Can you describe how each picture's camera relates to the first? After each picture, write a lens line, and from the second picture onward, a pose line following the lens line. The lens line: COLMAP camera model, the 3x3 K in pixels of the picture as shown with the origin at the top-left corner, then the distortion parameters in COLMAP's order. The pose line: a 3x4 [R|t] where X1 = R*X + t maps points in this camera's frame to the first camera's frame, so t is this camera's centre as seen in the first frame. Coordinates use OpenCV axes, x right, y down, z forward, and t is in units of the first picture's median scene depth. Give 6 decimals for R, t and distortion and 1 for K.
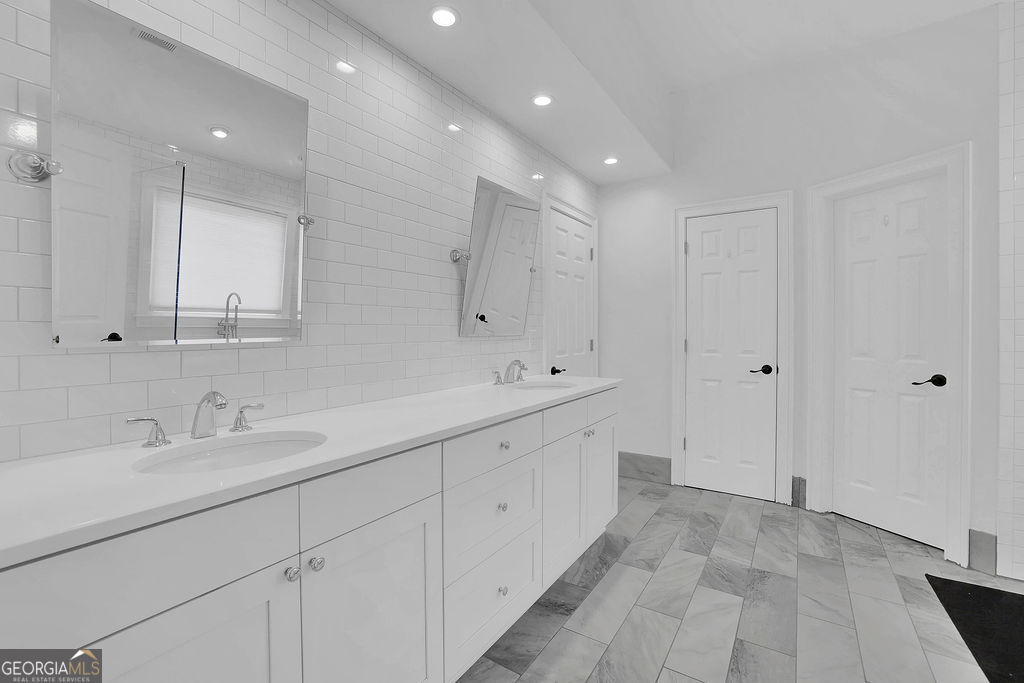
lens RADIAL K [[459.8, 0, 512.0], [0, 459.8, 341.5], [0, 0, 1]] dist [-0.069263, 0.022149]
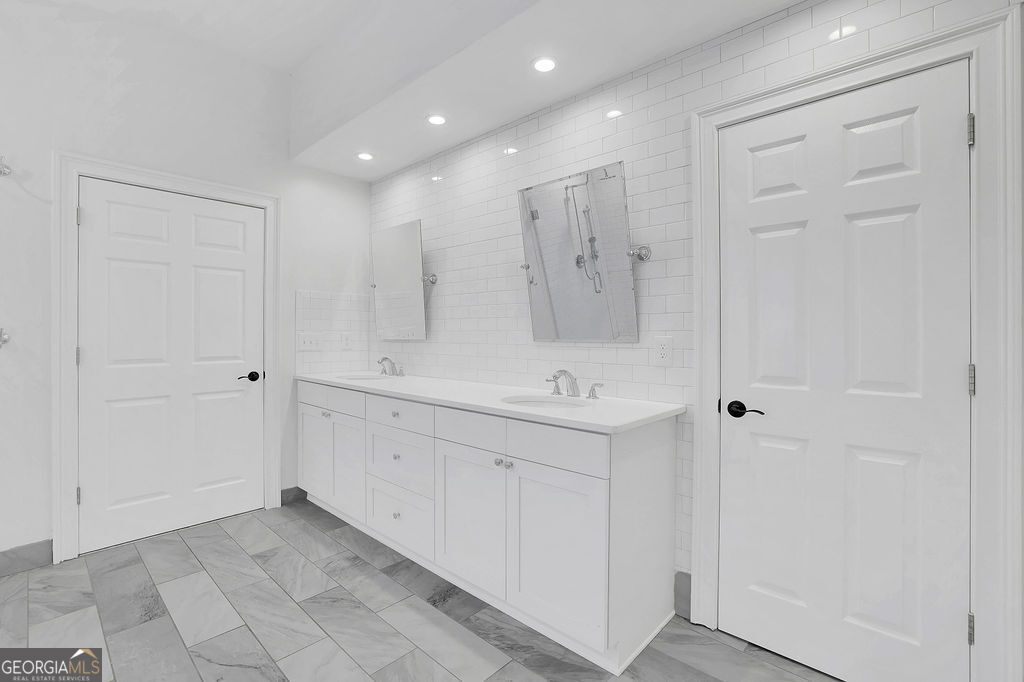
lens RADIAL K [[449.8, 0, 508.5], [0, 449.8, 337.2], [0, 0, 1]] dist [-0.034370, 0.010817]
pose [[-0.179509, 0.012399, -0.983678, 1.124622], [-0.017855, 0.999715, 0.015859, -0.044189], [0.983594, 0.020410, -0.179236, 1.356816]]
